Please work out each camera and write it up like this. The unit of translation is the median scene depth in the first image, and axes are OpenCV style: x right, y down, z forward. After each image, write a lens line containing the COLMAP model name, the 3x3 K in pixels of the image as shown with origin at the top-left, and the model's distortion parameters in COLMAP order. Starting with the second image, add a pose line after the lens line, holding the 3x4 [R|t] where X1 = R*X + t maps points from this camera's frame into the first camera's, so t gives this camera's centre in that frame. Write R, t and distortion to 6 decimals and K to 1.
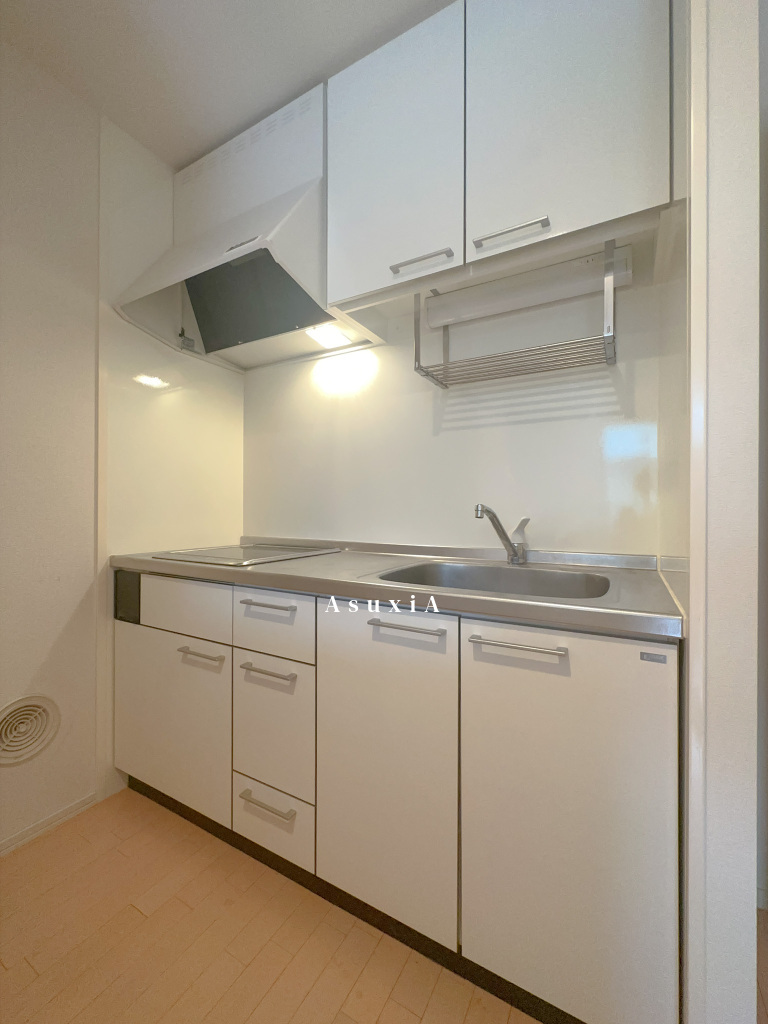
lens RADIAL K [[410.3, 0, 383.8], [0, 410.3, 505.2], [0, 0, 1]] dist [-0.005296, 0.001332]
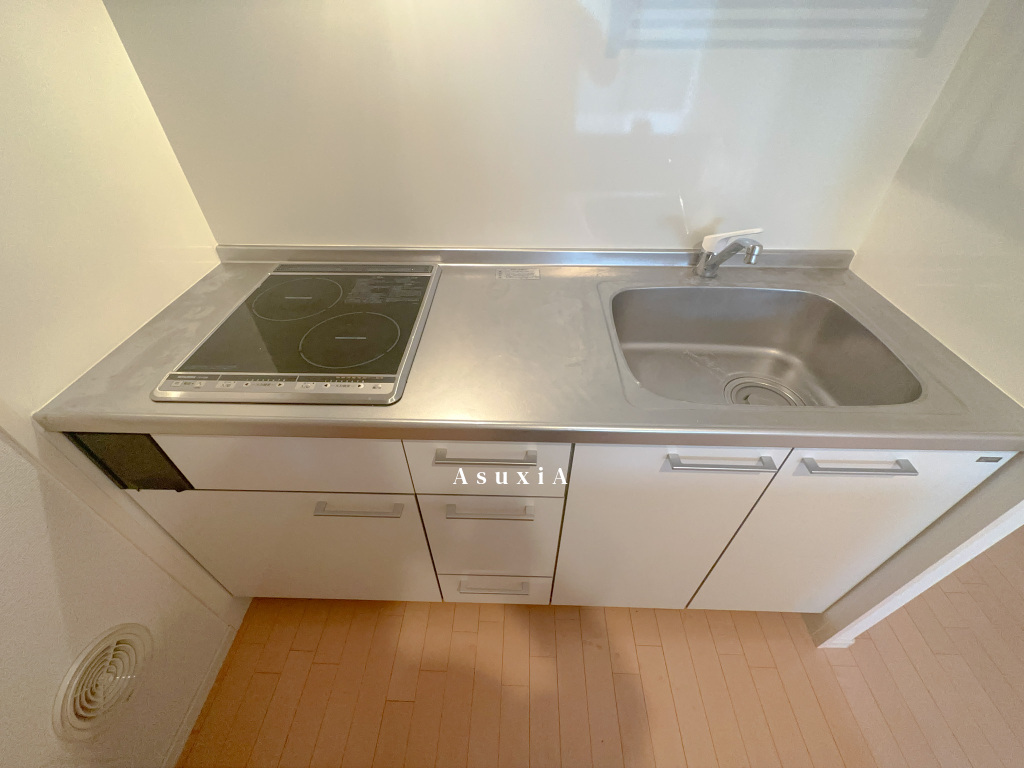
lens RADIAL K [[410.3, 0, 510.9], [0, 410.3, 382.7], [0, 0, 1]] dist [-0.005296, 0.001332]
pose [[0.888801, -0.307010, 0.340260, -0.336231], [0.008143, 0.752914, 0.658068, -0.218648], [-0.458221, -0.582121, 0.671691, 0.468900]]
